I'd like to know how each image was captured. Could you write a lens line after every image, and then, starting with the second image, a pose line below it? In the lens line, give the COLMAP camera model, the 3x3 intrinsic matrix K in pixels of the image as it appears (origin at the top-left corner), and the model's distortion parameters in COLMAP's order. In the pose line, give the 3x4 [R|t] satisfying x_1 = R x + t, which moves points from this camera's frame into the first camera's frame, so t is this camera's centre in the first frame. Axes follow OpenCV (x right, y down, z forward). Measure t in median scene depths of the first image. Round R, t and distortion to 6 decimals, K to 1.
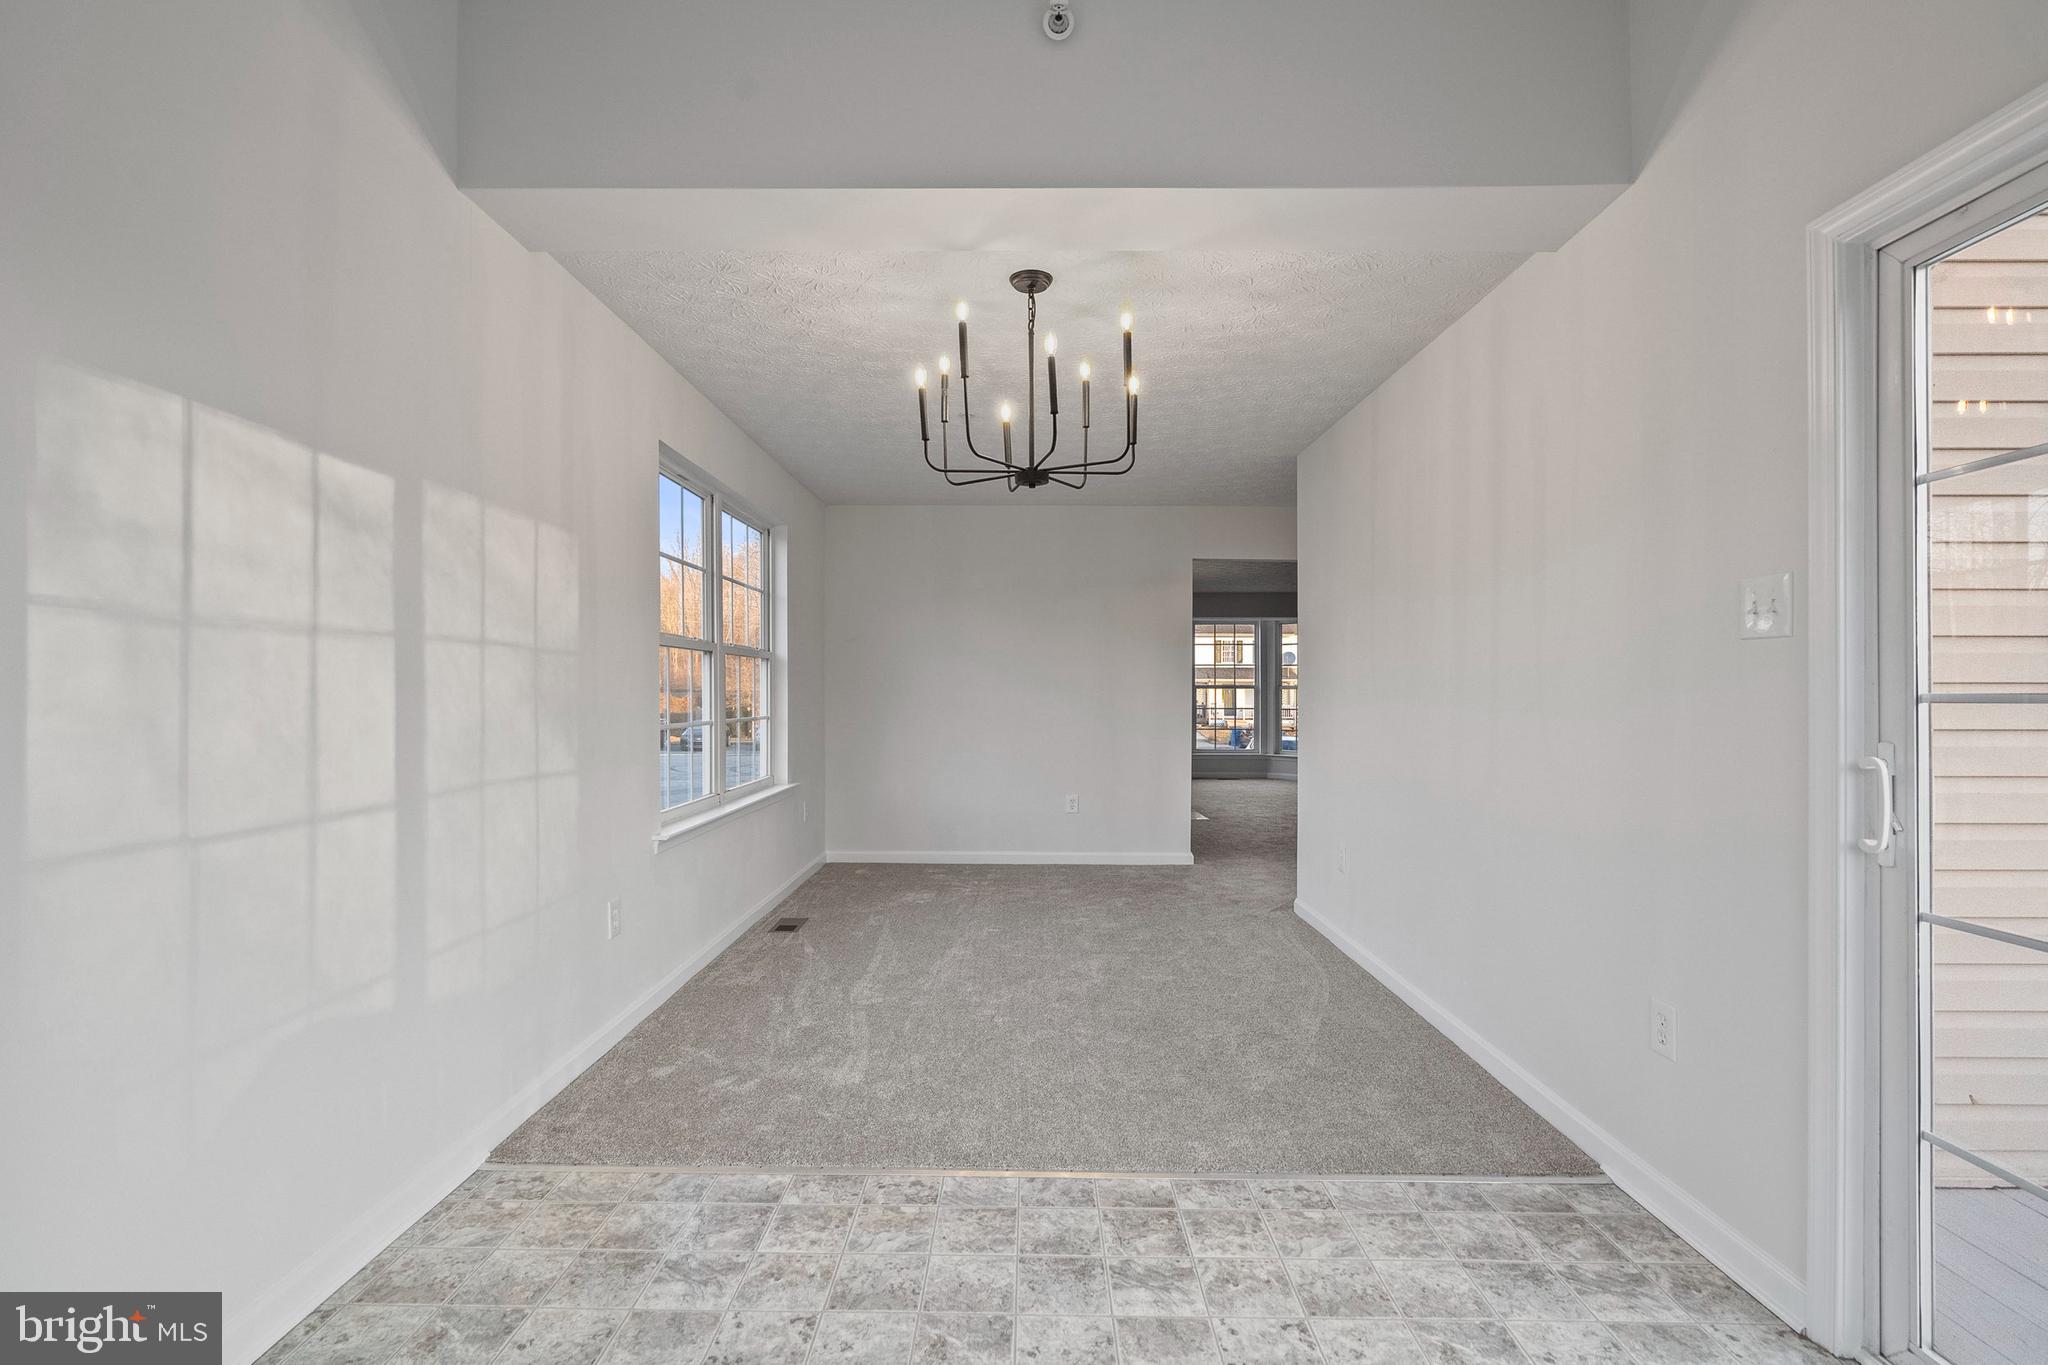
lens RADIAL K [[924.9, 0, 1013.4], [0, 924.9, 668.1], [0, 0, 1]] dist [-0.002125, 0.001322]
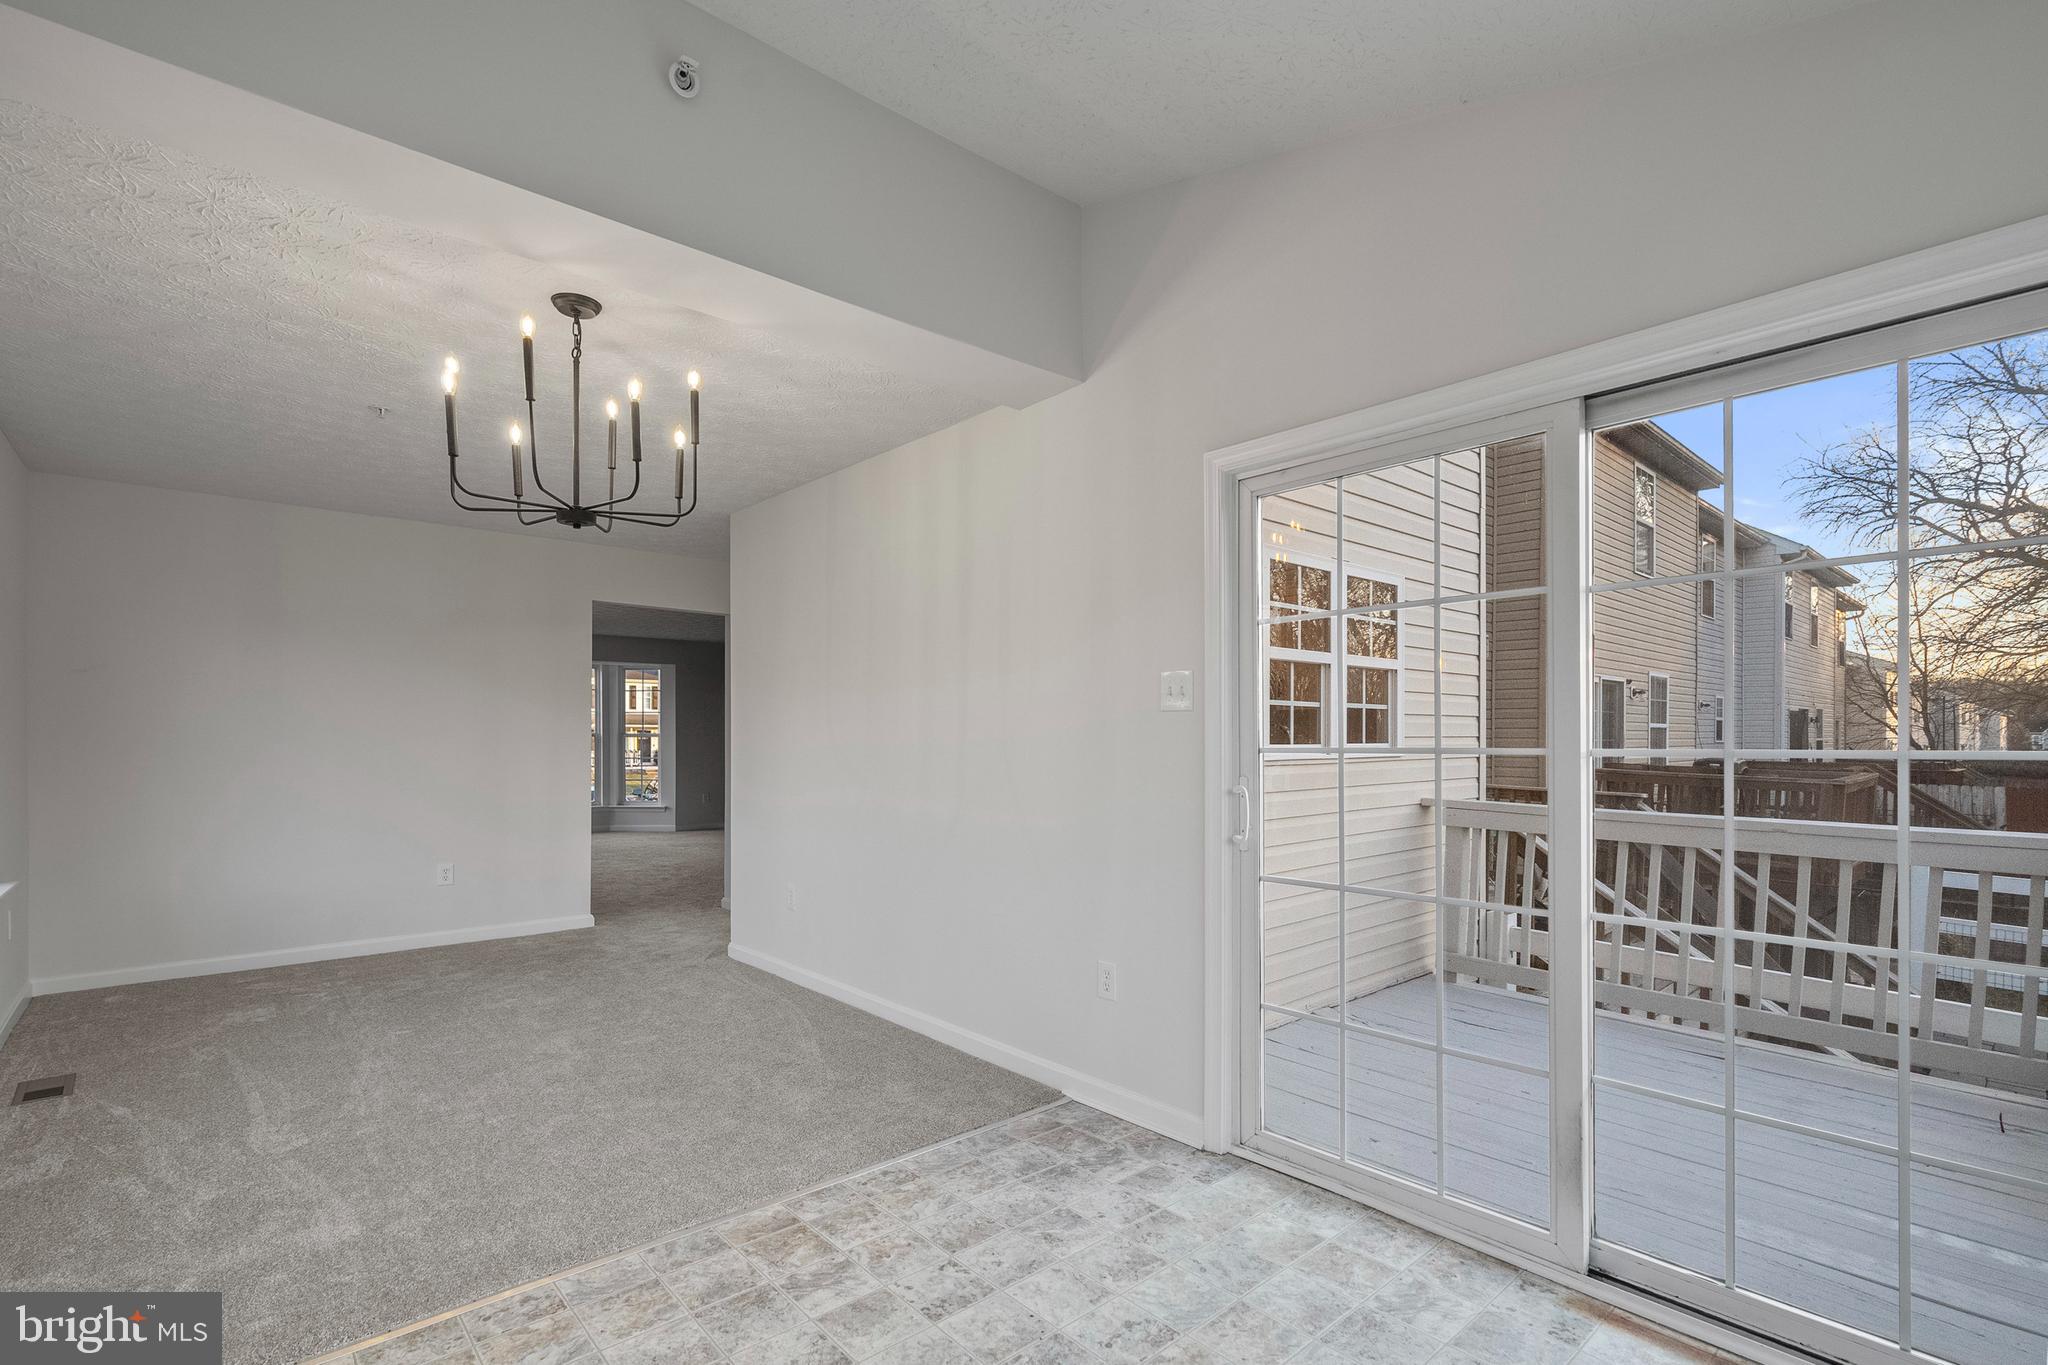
lens RADIAL K [[949.9, 0, 1017.9], [0, 949.9, 688.4], [0, 0, 1]] dist [-0.002052, 0.000701]
pose [[0.743240, 0.031533, 0.668281, -0.407181], [-0.014170, 0.999407, -0.031397, -0.011664], [-0.668874, 0.013866, 0.743246, -0.007732]]
